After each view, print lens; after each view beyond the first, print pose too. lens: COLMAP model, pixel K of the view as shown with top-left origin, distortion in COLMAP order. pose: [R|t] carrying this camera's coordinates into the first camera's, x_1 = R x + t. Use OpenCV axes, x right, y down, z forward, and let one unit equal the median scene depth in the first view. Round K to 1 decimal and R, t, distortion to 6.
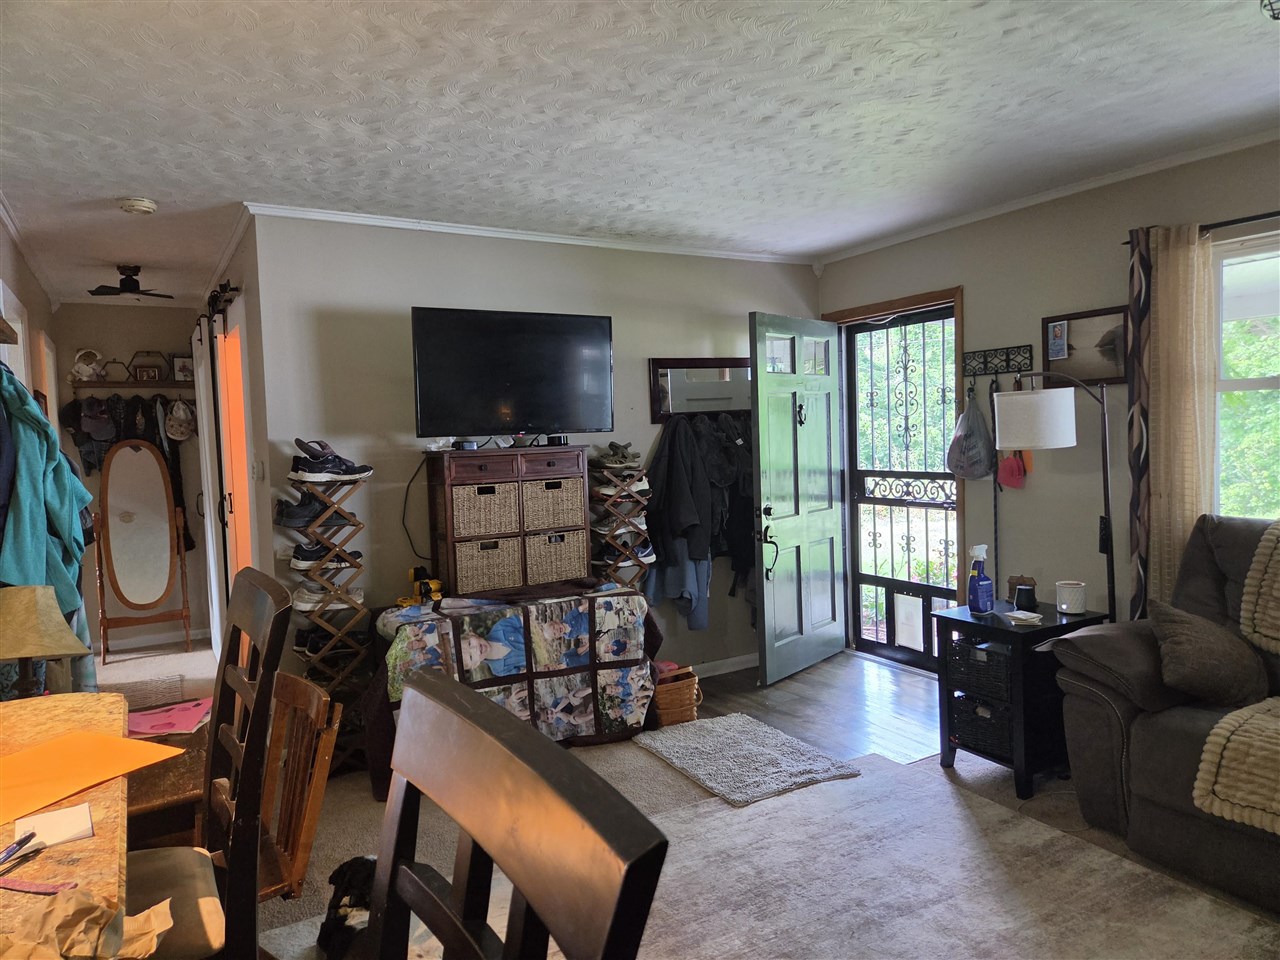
lens RADIAL K [[855.5, 0, 635.4], [0, 855.5, 480.4], [0, 0, 1]] dist [0.055984, -0.040671]
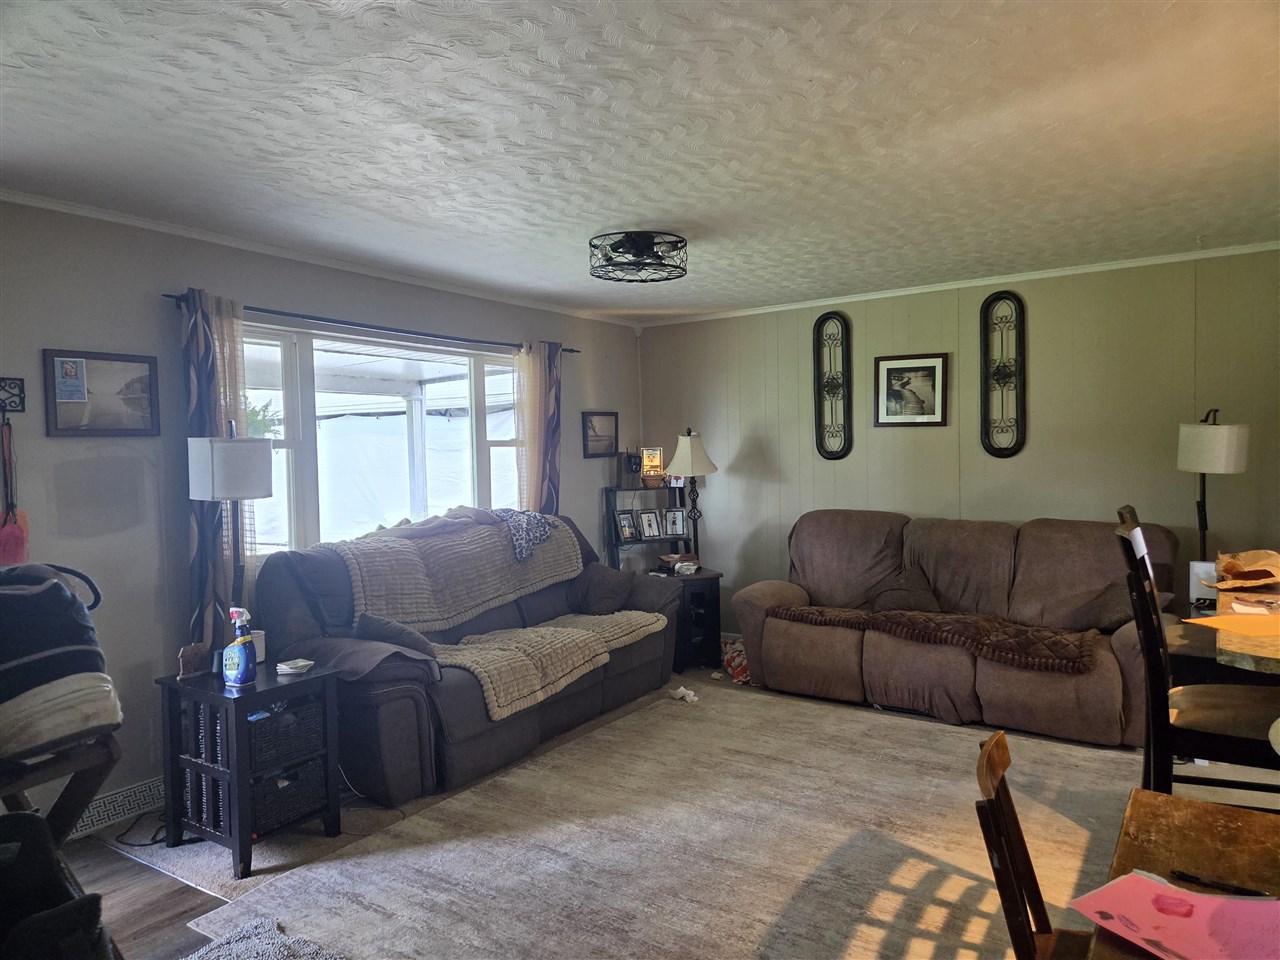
lens RADIAL K [[855.5, 0, 648.5], [0, 855.5, 476.8], [0, 0, 1]] dist [0.055984, -0.040671]
pose [[-0.456970, 0.021889, 0.889213, -0.475736], [0.090934, 0.995609, 0.022223, -0.032150], [-0.884822, 0.091015, -0.456953, 0.820639]]
